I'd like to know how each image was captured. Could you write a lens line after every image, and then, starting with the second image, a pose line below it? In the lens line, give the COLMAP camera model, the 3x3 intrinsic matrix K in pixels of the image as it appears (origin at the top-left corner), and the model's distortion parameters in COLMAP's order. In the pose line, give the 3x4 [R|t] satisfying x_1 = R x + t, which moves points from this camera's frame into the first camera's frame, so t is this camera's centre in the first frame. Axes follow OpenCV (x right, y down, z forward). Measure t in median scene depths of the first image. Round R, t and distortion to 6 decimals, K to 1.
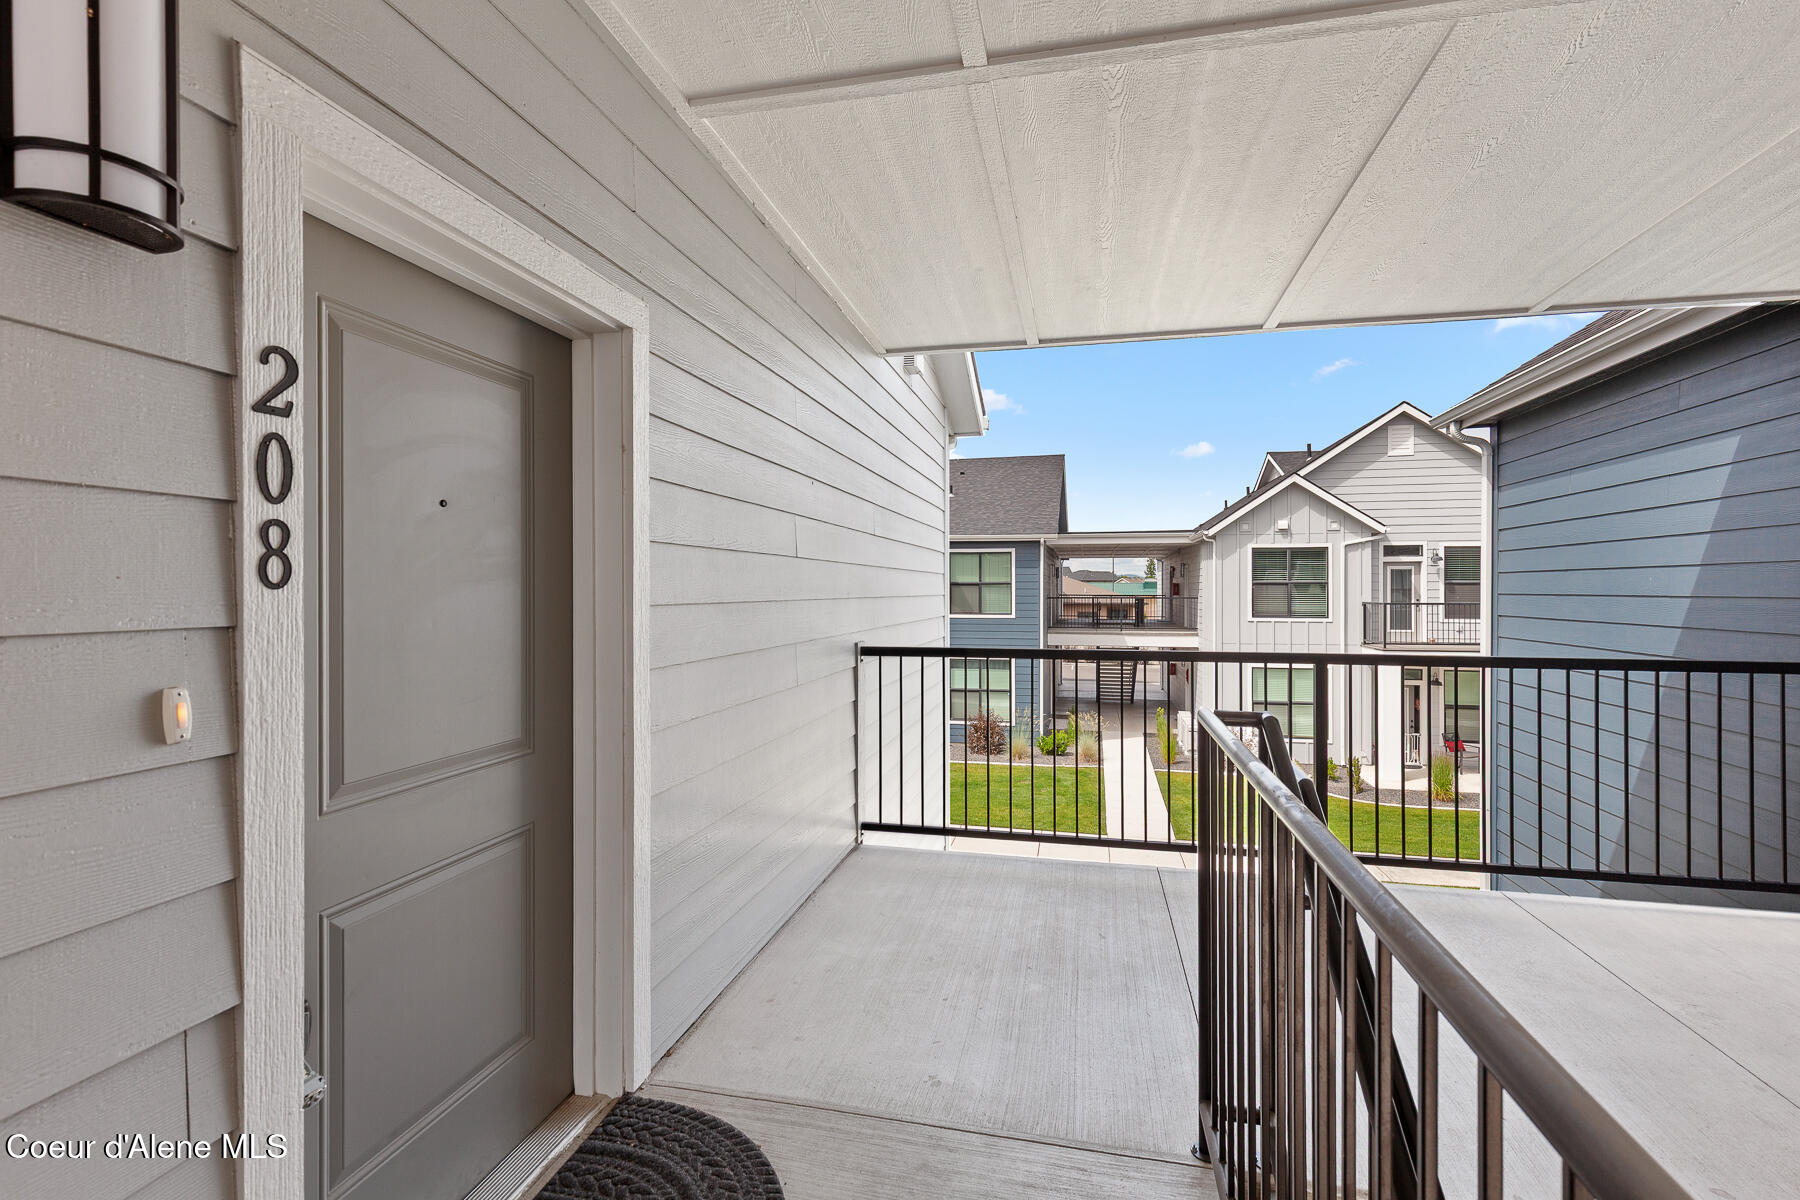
lens RADIAL K [[816.4, 0, 905.1], [0, 816.4, 593.9], [0, 0, 1]] dist [0.002684, -0.000082]
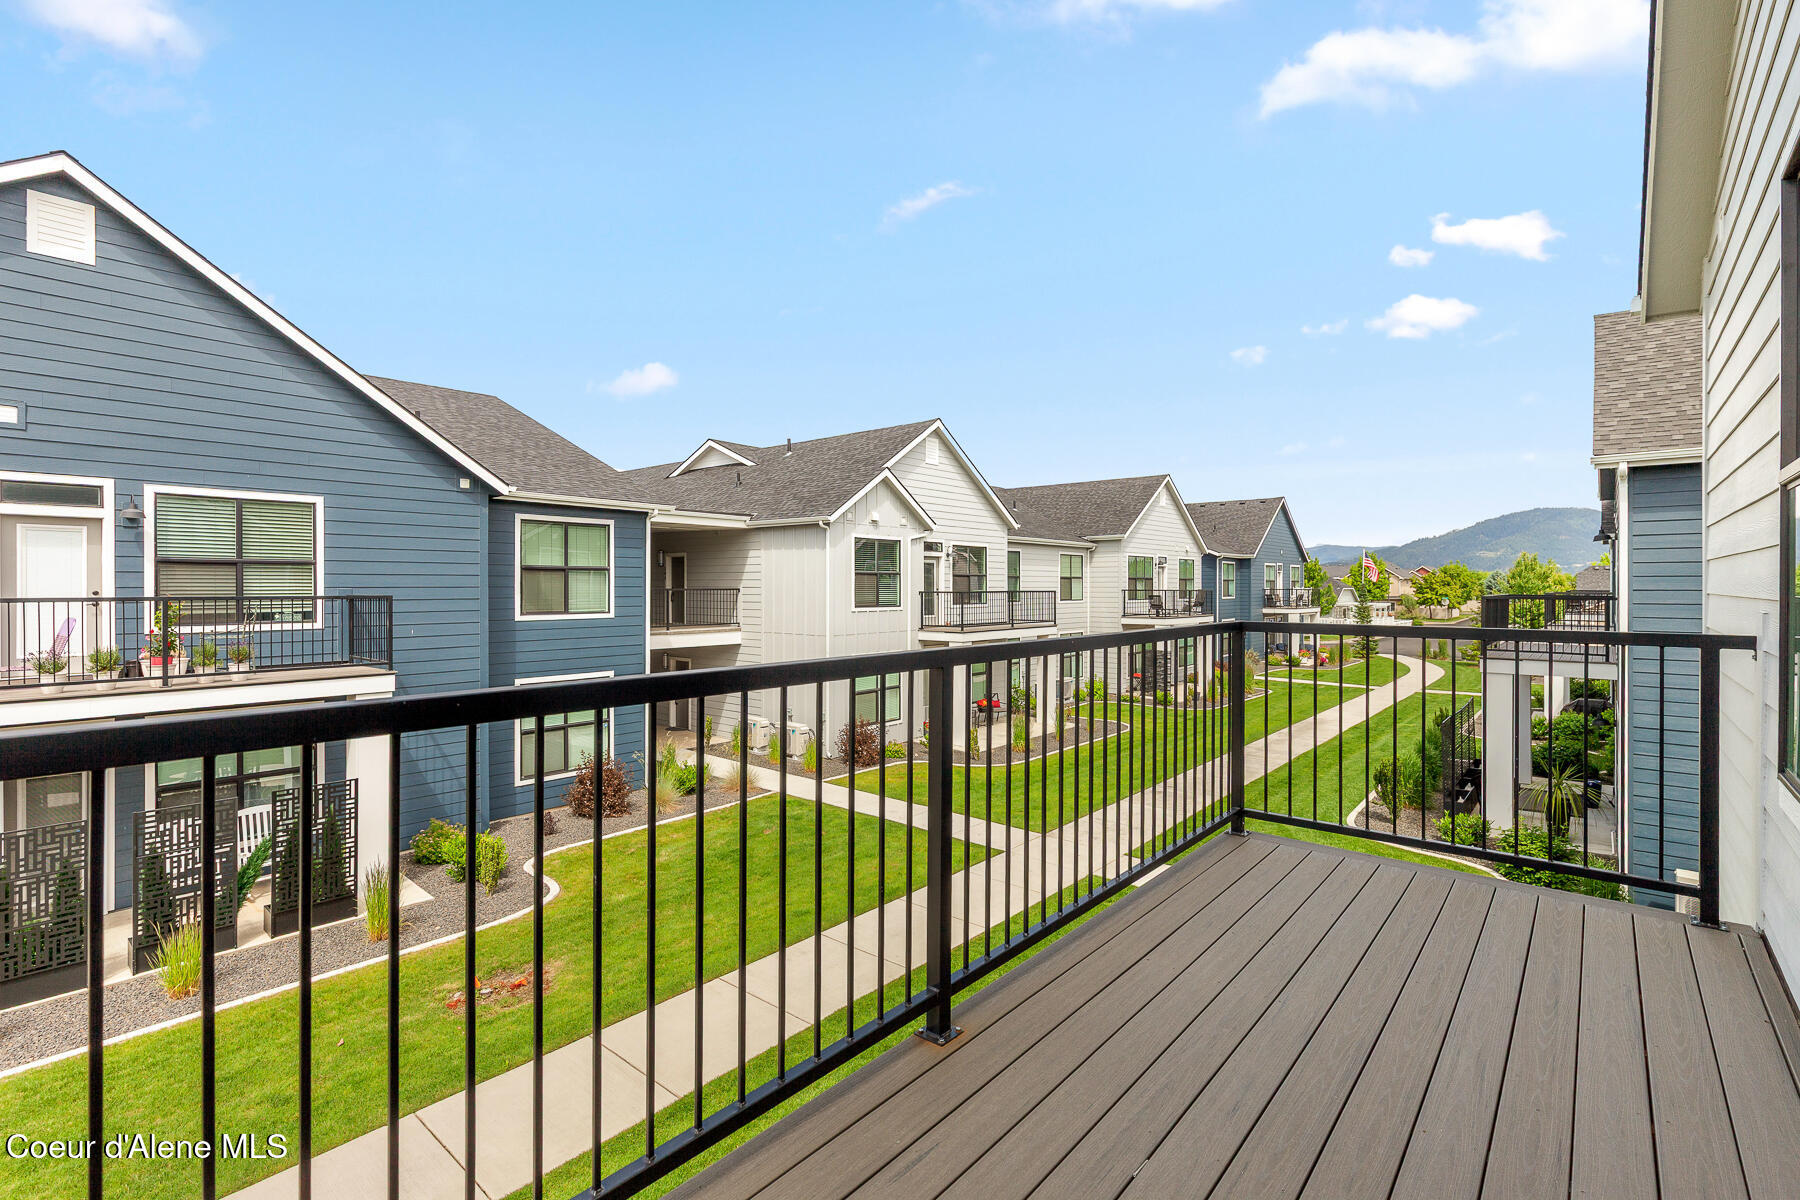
lens RADIAL K [[818.0, 0, 899.7], [0, 818.0, 576.4], [0, 0, 1]] dist [0.000637, -0.000018]
pose [[0.470458, 0.005605, 0.882404, -0.423173], [-0.009174, 0.999957, -0.001461, -0.008536], [-0.882374, -0.007408, 0.470490, 0.489869]]
